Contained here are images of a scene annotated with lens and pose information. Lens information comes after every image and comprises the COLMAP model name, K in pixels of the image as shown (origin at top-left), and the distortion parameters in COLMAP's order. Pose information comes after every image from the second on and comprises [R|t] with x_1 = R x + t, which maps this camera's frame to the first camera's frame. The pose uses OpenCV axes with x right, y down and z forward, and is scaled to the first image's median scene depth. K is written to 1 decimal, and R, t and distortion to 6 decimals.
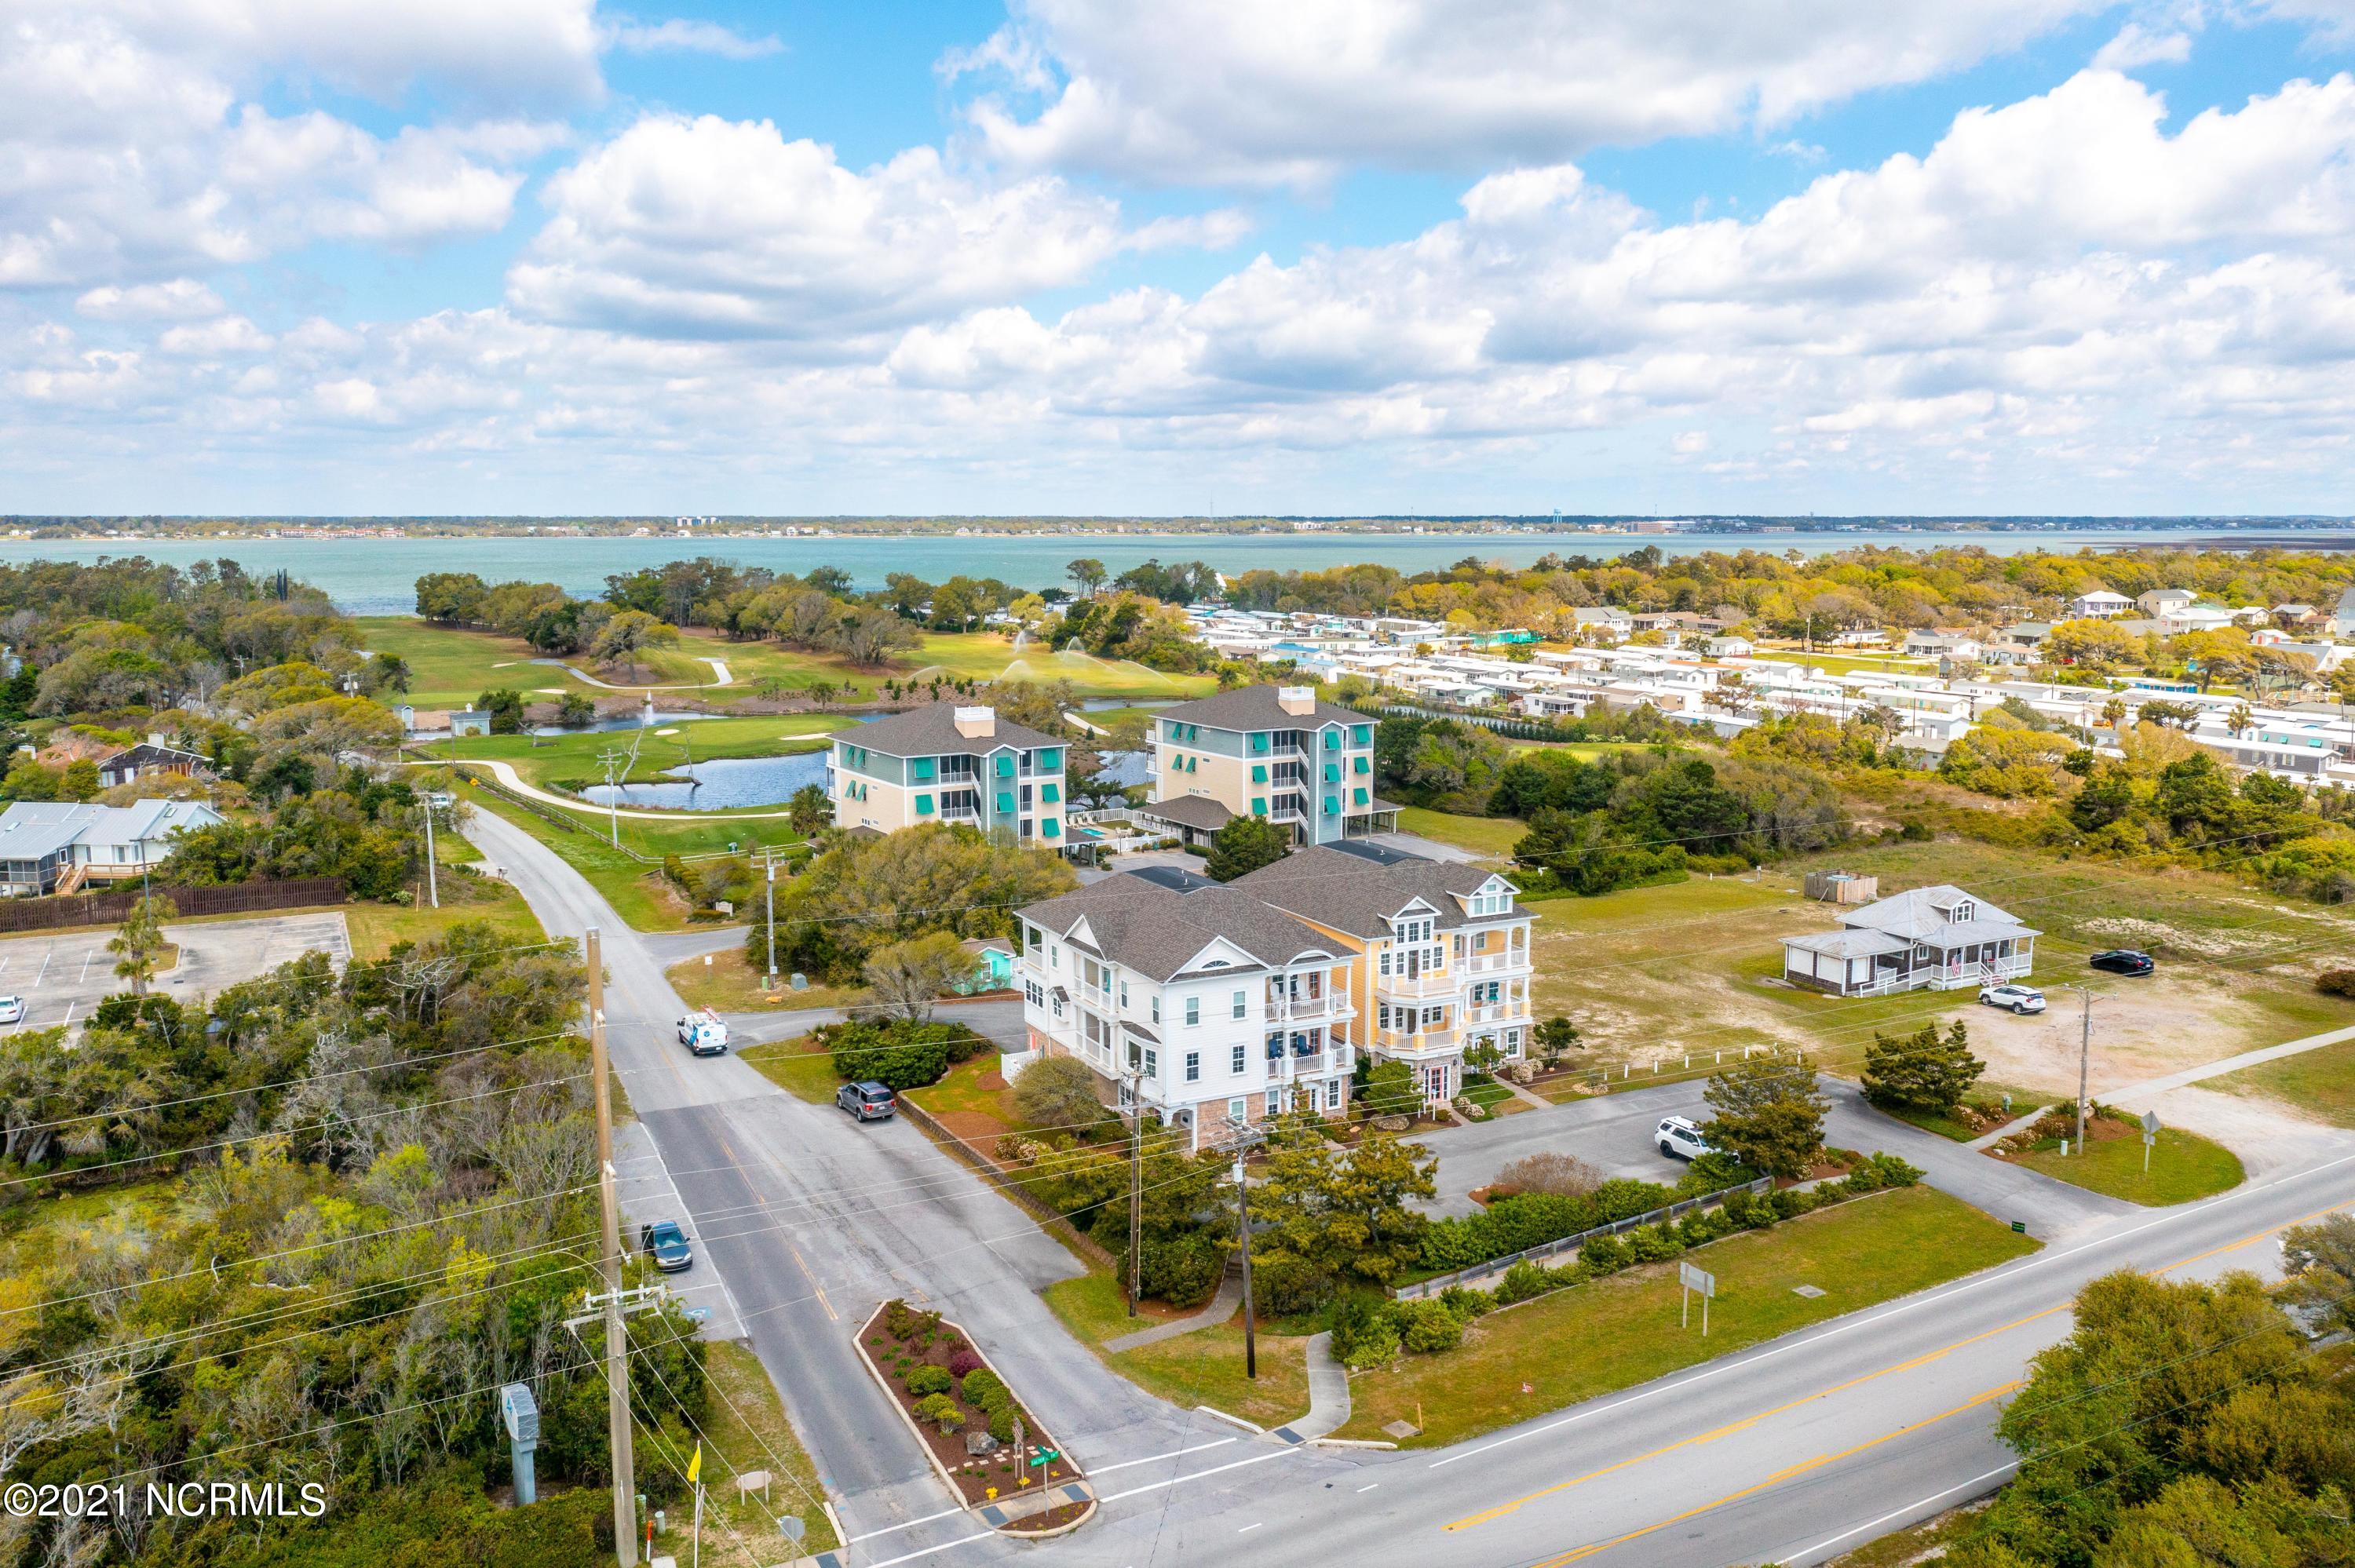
lens RADIAL K [[1801.3, 0, 1175.2], [0, 1801.3, 975.2], [0, 0, 1]] dist [0.007607, -0.004188]
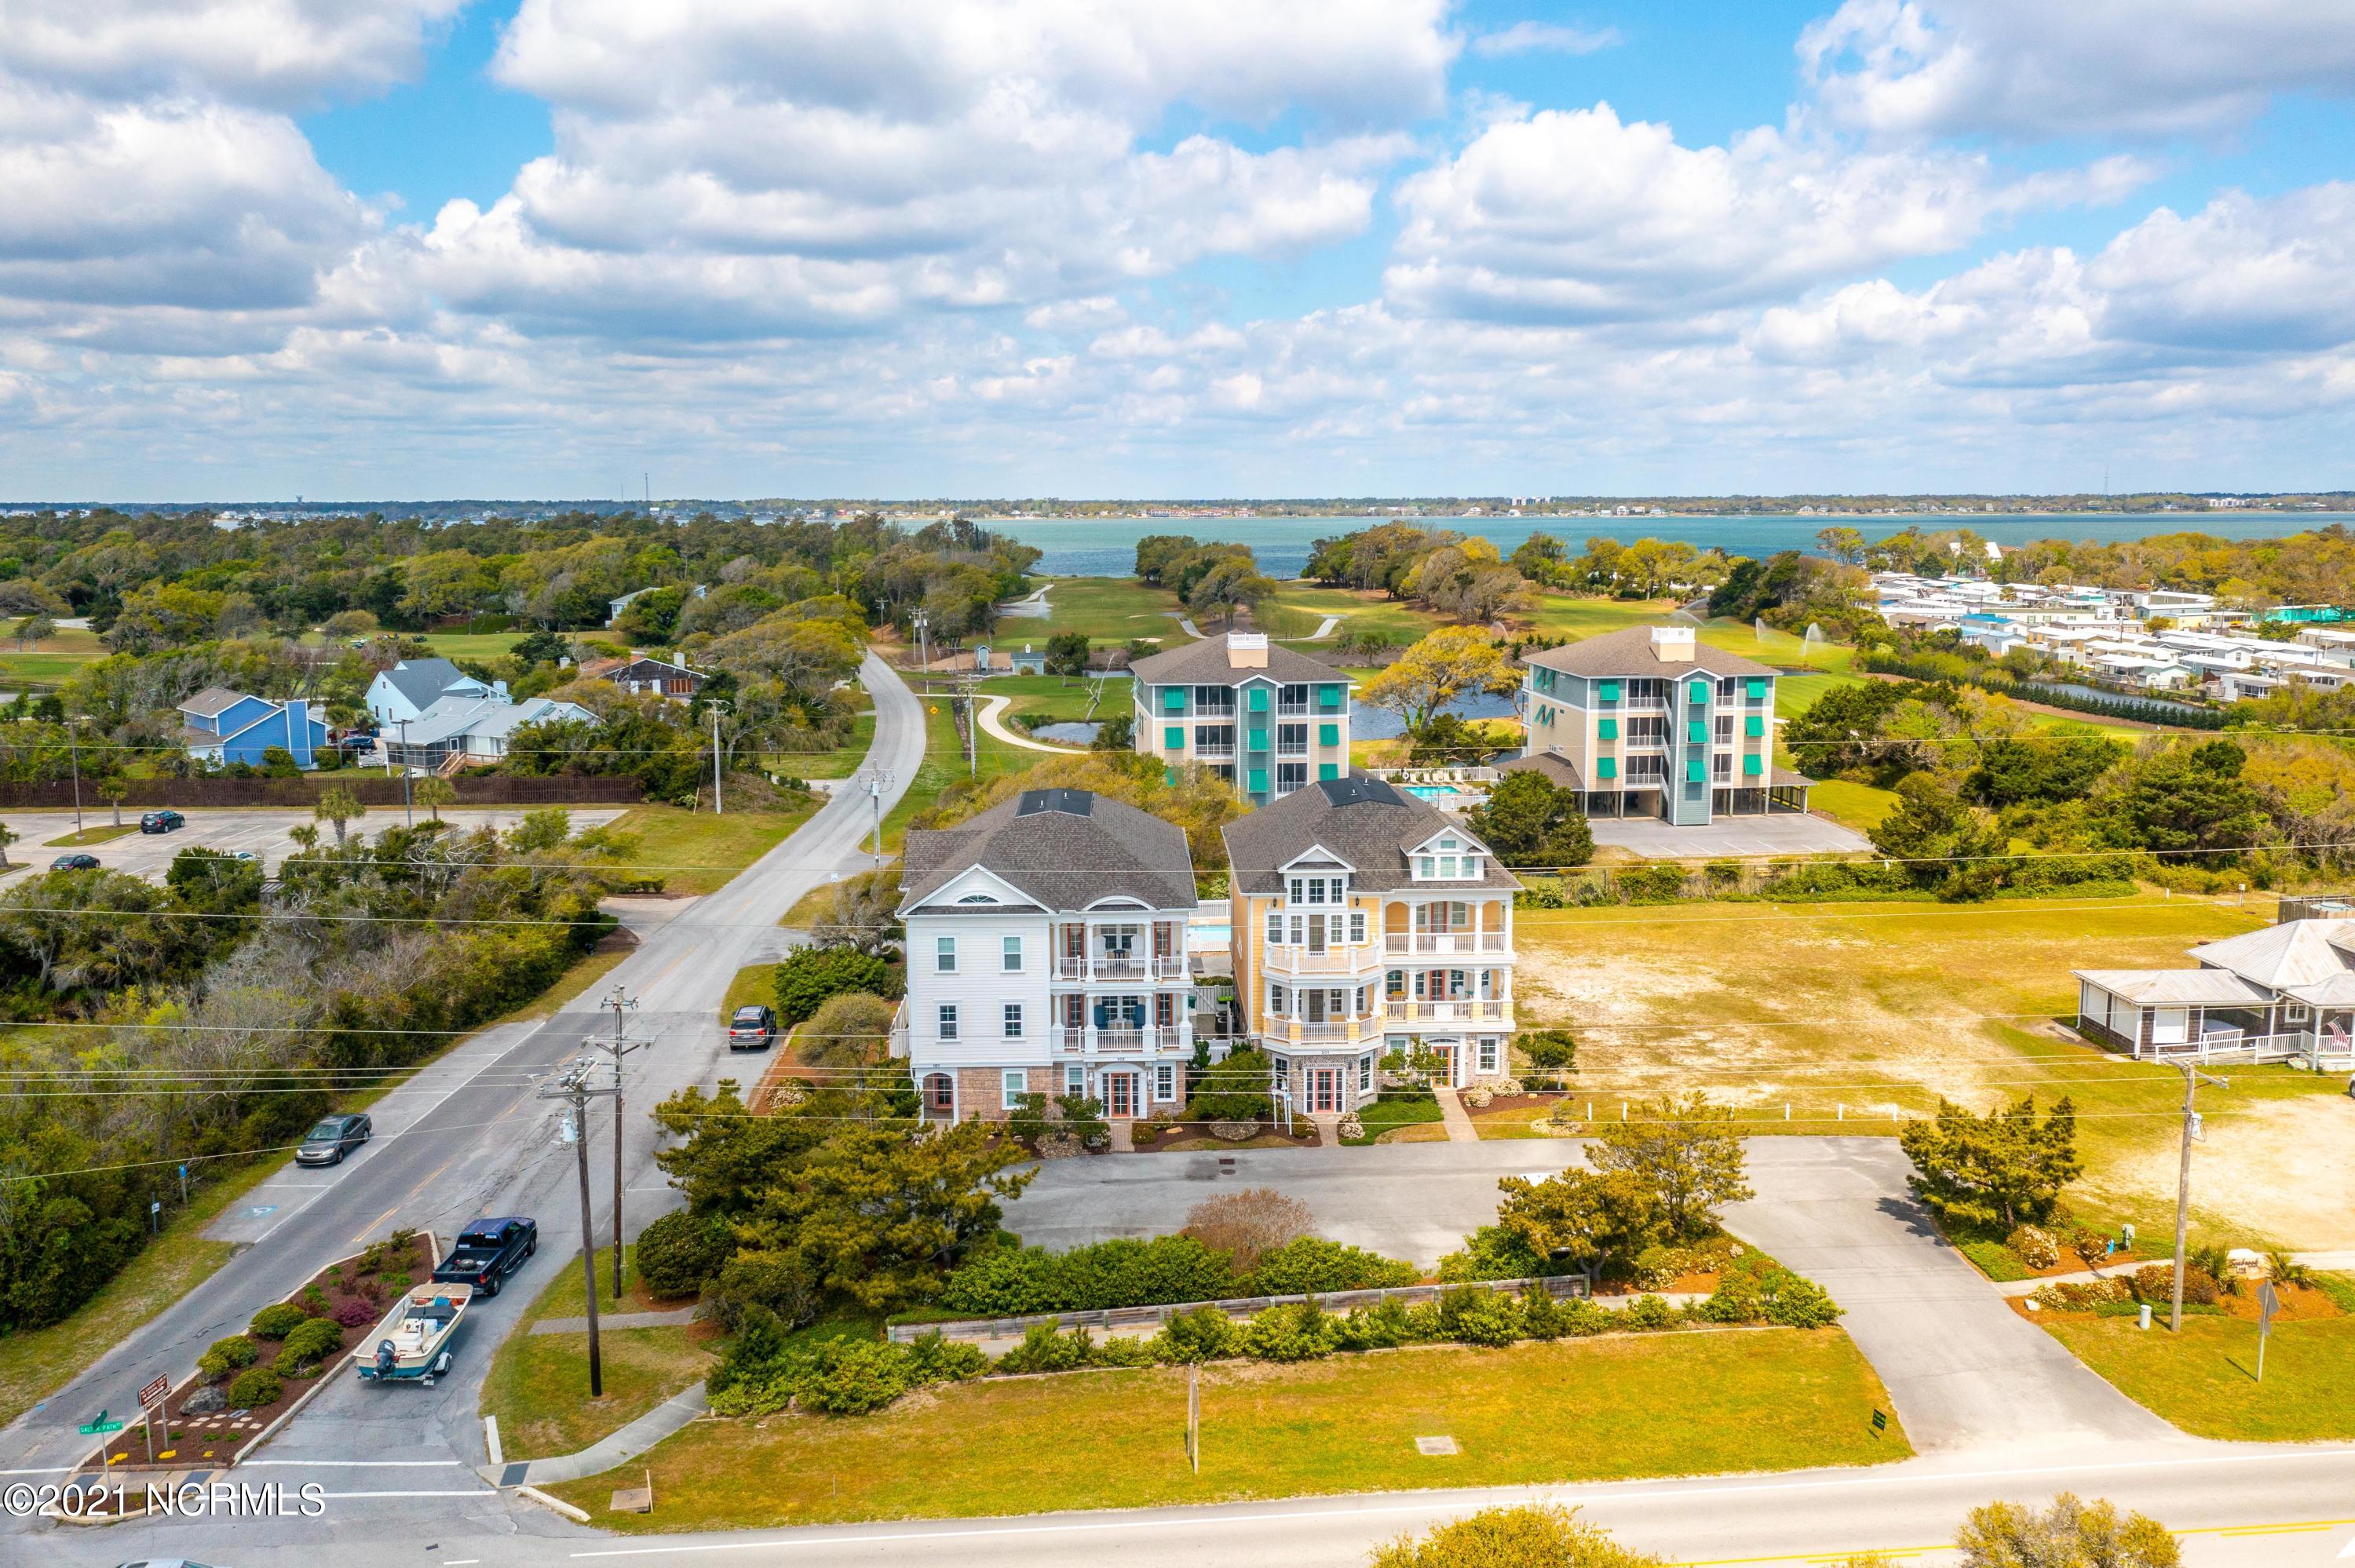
lens RADIAL K [[1852.8, 0, 1177.5], [0, 1852.8, 784.0], [0, 0, 1]] dist [-0.013362, 0.002153]
pose [[0.900992, 0.059980, -0.429670, 0.236551], [-0.100973, 0.992190, -0.073230, -0.002895], [0.421922, 0.109365, 0.900012, 0.140282]]
